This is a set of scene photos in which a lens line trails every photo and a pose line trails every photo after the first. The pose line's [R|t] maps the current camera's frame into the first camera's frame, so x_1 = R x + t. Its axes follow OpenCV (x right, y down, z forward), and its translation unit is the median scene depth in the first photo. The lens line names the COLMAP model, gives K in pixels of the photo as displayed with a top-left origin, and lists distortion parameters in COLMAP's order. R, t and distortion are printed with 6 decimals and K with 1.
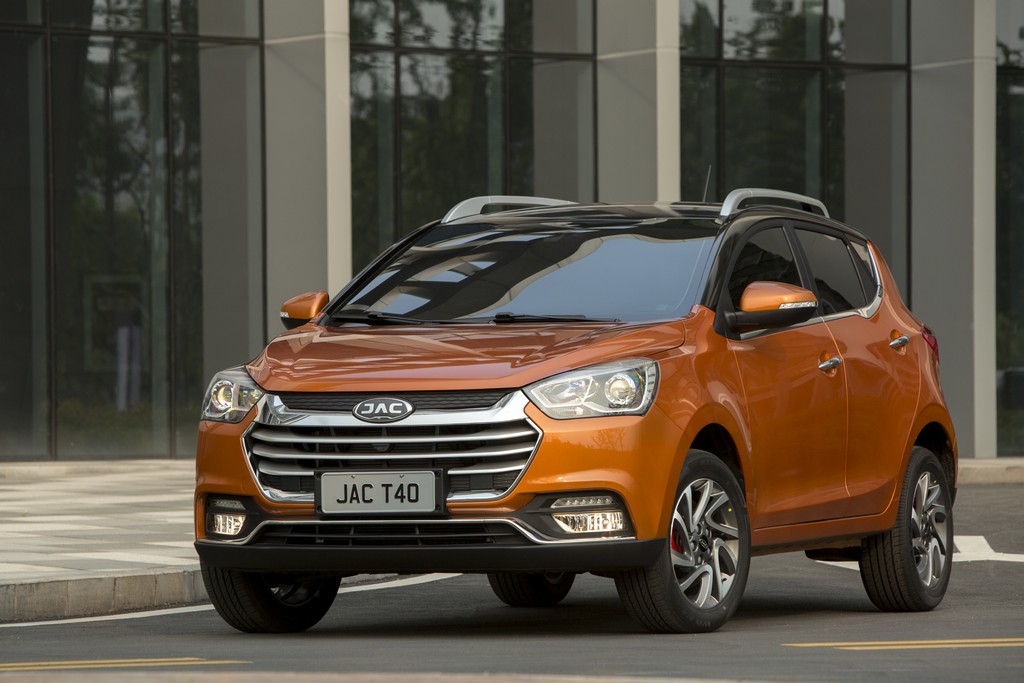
lens RADIAL K [[5957.2, 0, 509.8], [0, 5957.2, 347.3], [0, 0, 1]] dist [1.264501, 0.000000]
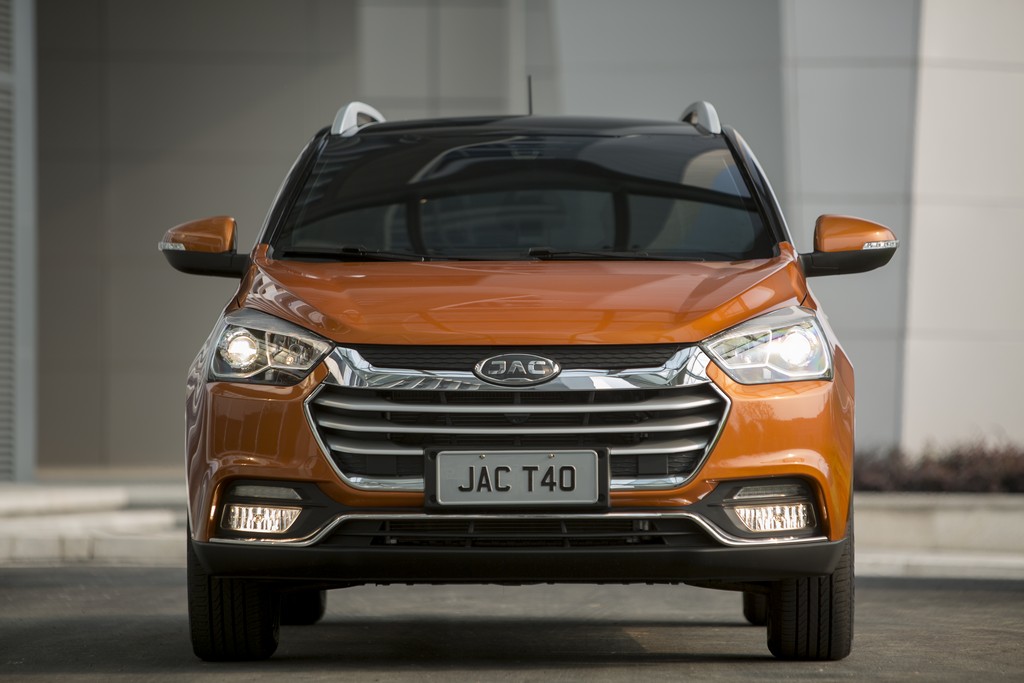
lens RADIAL K [[5957.2, 0, 515.6], [0, 5957.2, 342.5], [0, 0, 1]] dist [1.264501, 0.000000]
pose [[0.947905, 0.012863, 0.318294, -0.256872], [-0.012674, 0.999916, -0.002664, 0.008879], [-0.318302, -0.001509, 0.947988, 0.273072]]
